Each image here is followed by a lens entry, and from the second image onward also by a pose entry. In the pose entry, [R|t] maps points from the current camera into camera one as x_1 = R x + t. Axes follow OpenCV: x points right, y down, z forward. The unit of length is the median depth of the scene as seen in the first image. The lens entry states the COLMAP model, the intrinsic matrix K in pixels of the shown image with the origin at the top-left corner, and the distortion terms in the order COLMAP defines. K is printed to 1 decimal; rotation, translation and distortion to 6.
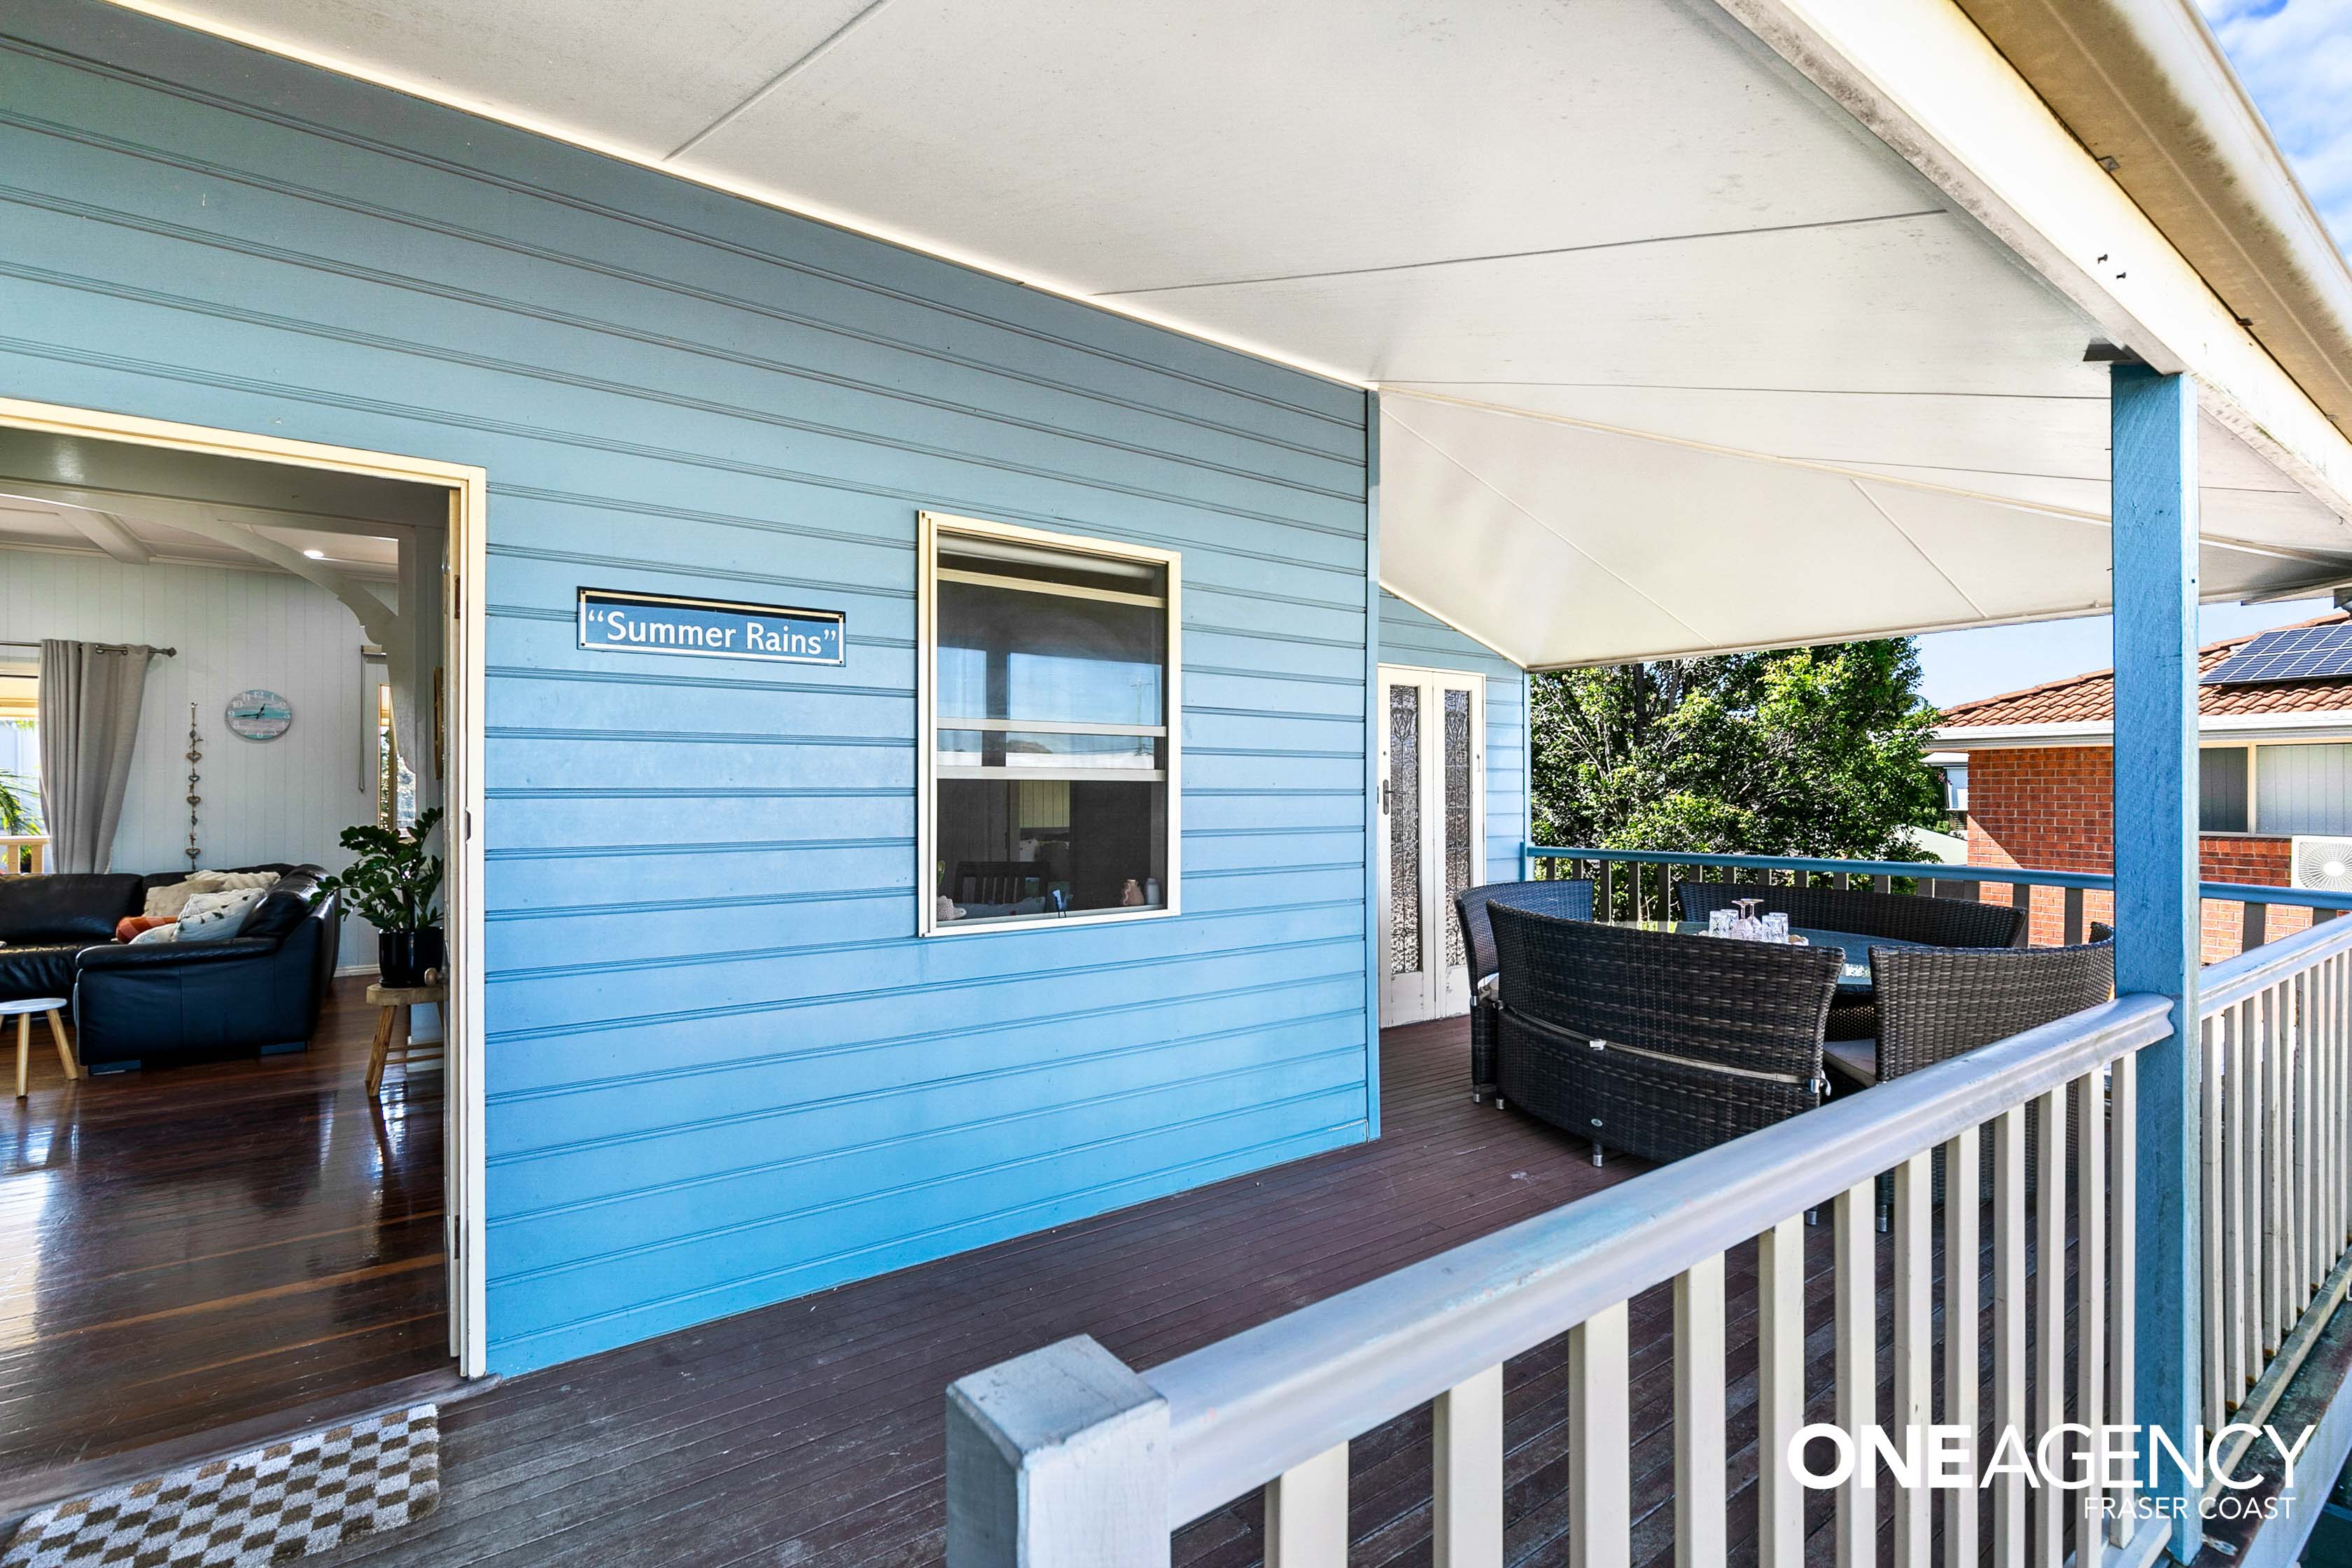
lens RADIAL K [[1057.2, 0, 1180.8], [0, 1057.2, 787.2], [0, 0, 1]] dist [0.015380, -0.002061]
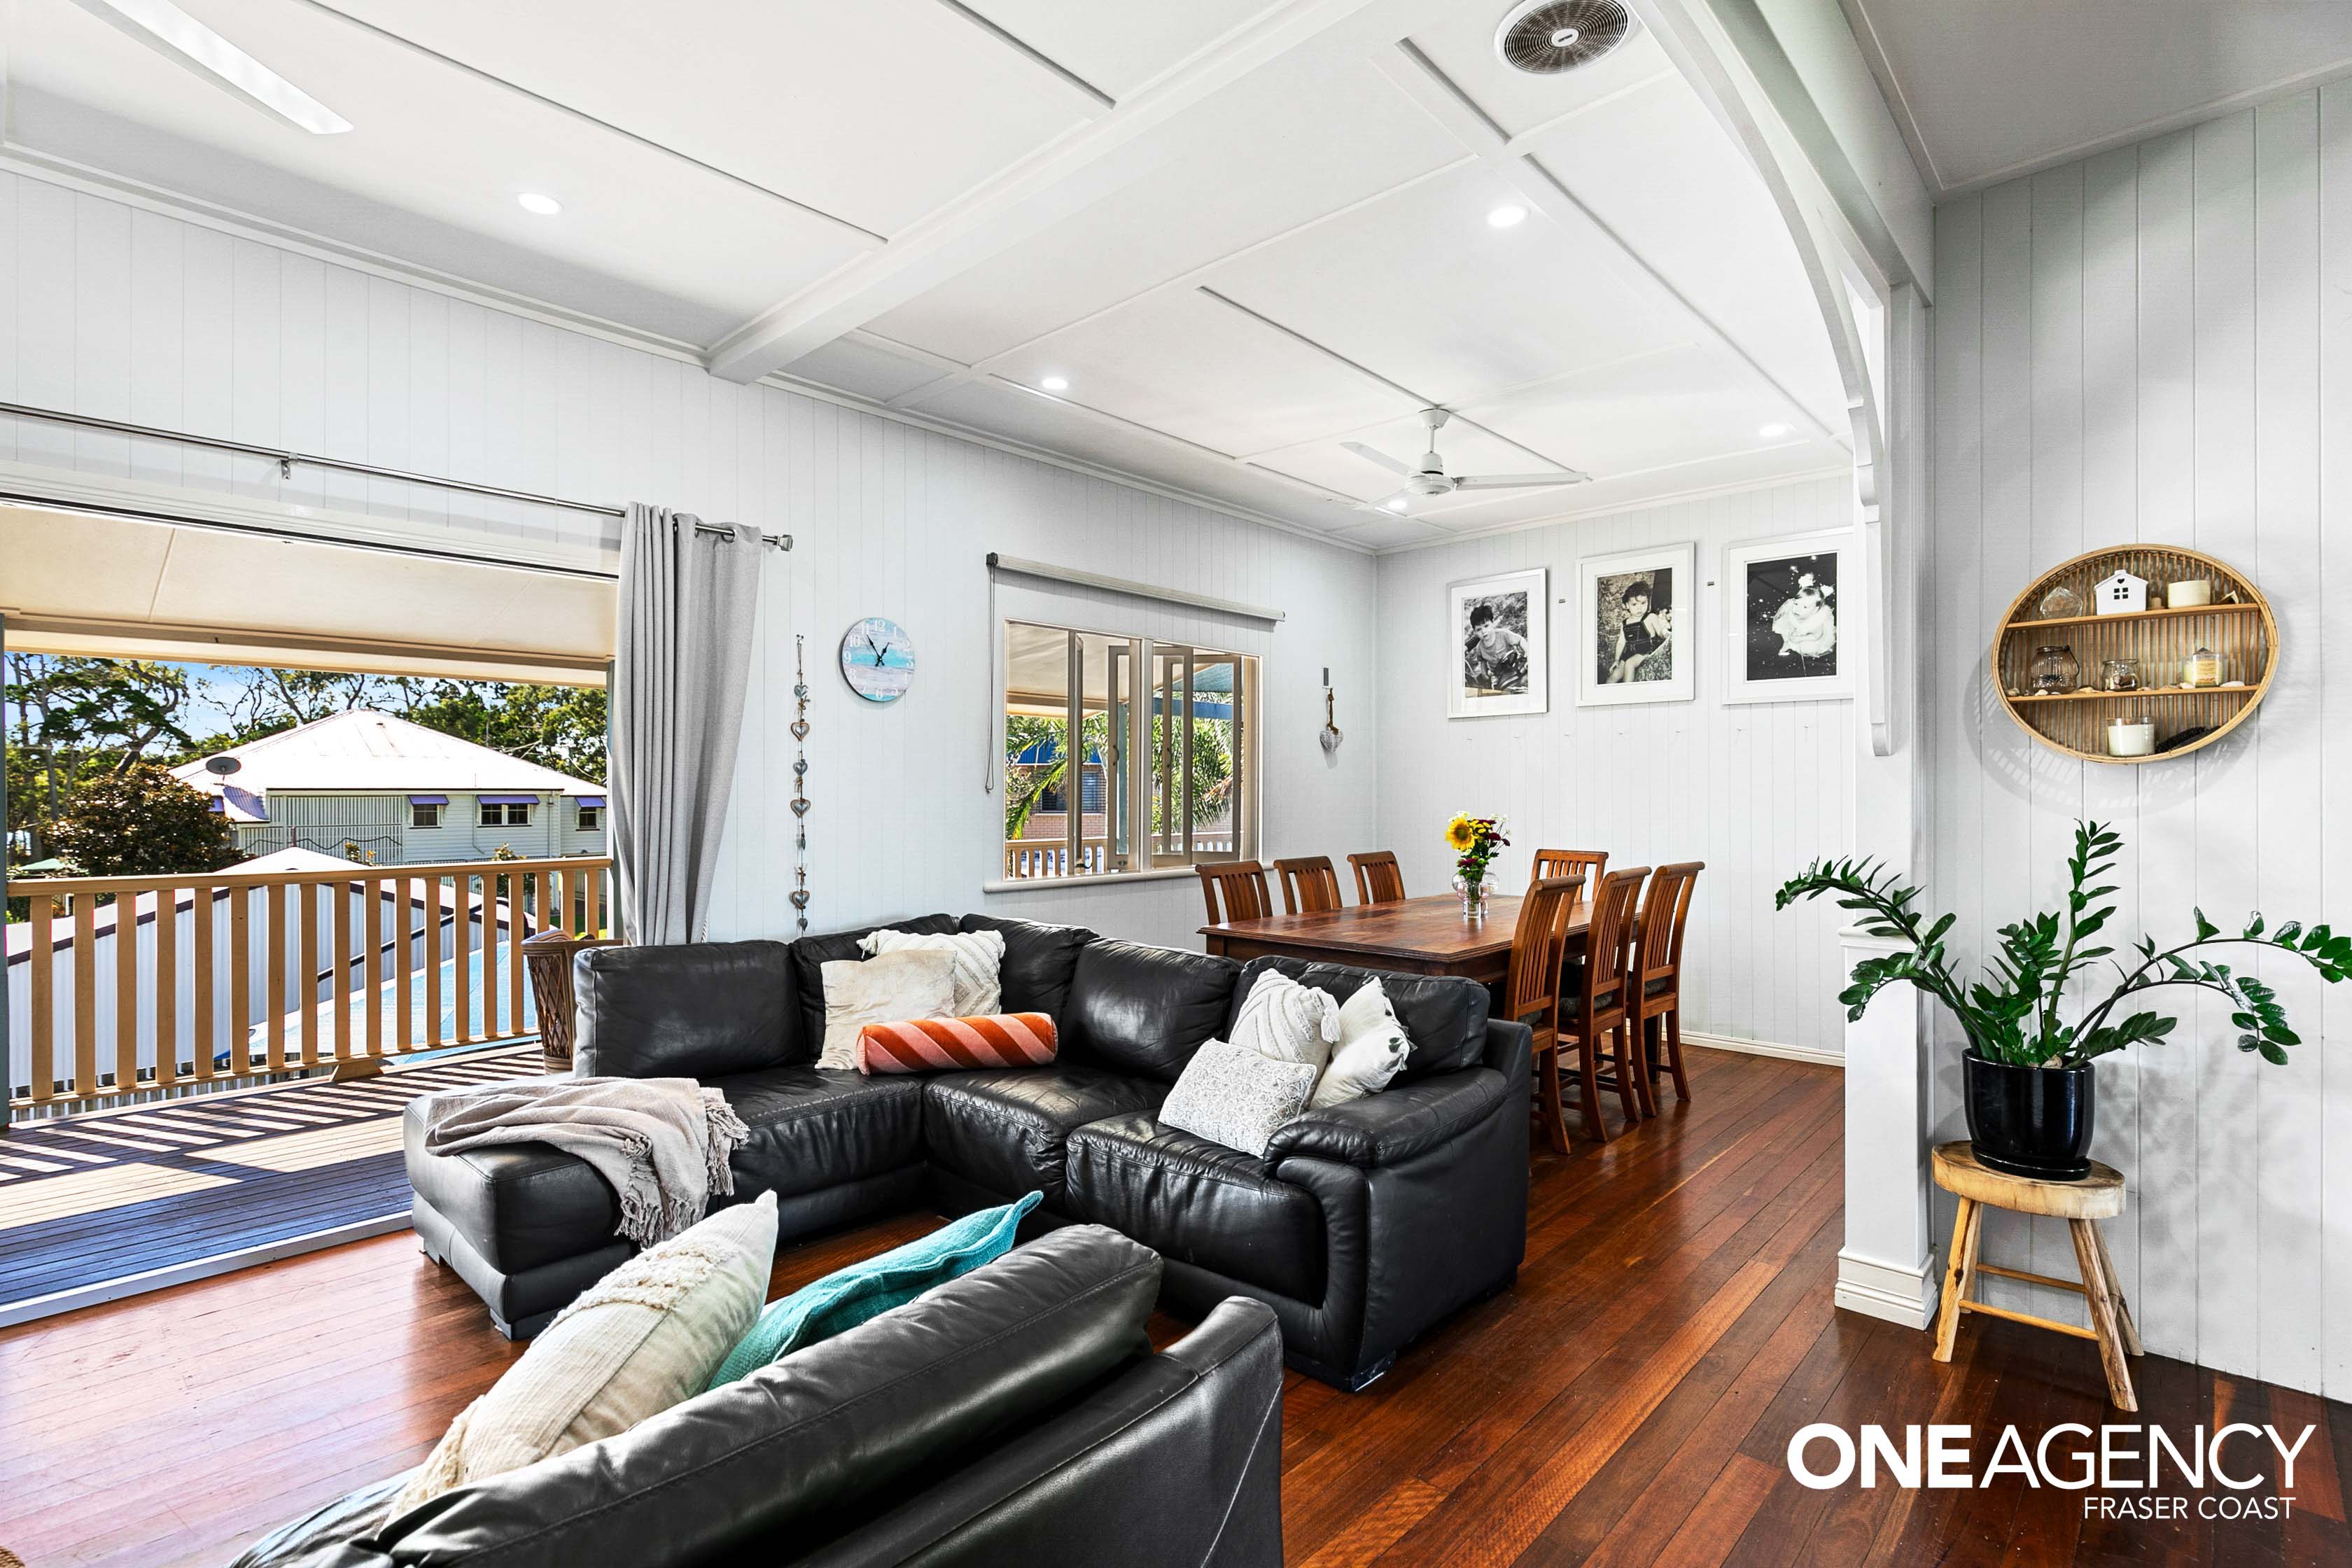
lens RADIAL K [[1115.4, 0, 1196.8], [0, 1115.4, 791.0], [0, 0, 1]] dist [0.000959, -0.001383]
pose [[0.986329, 0.004227, 0.164734, -0.848195], [-0.003301, 0.999977, -0.005897, 0.007220], [-0.164755, 0.005272, 0.986320, 0.398090]]
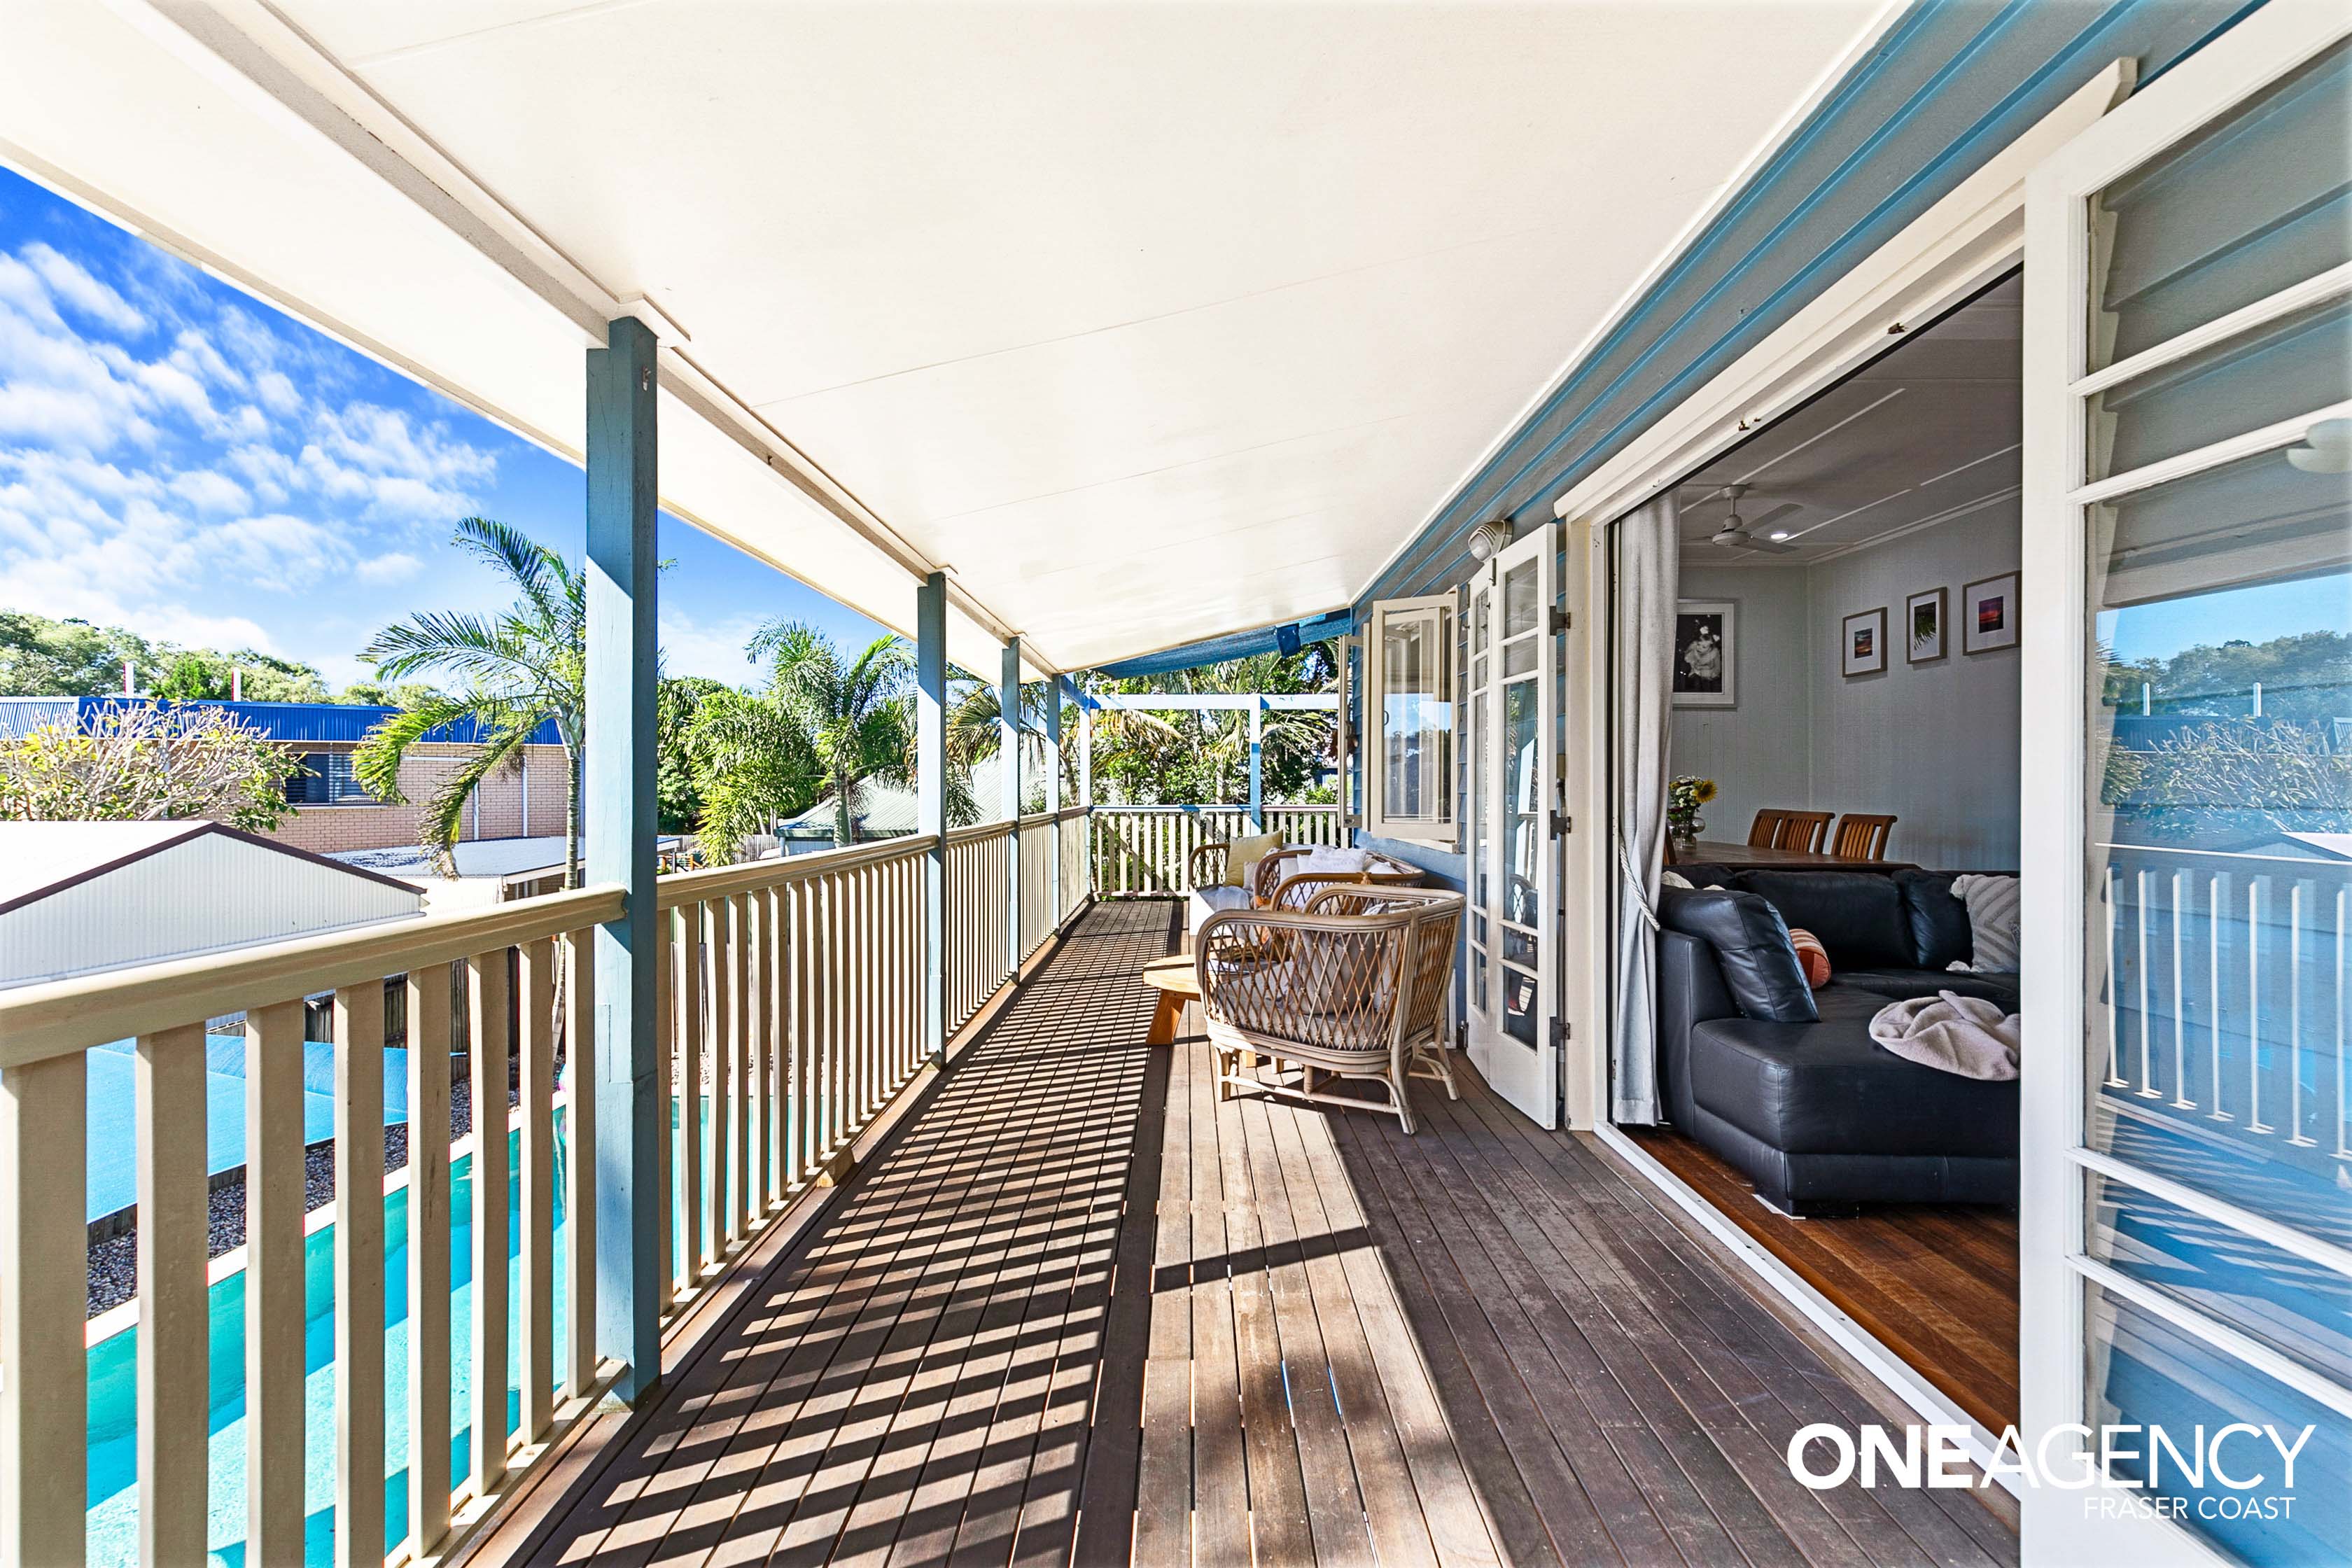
lens RADIAL K [[1057.2, 0, 1178.4], [0, 1057.2, 789.4], [0, 0, 1]] dist [0.015380, -0.002061]
pose [[0.625706, -0.000072, 0.780059, -1.577590], [-0.001333, 0.999998, 0.001162, 0.027305], [-0.780057, -0.001767, 0.625705, 0.830589]]
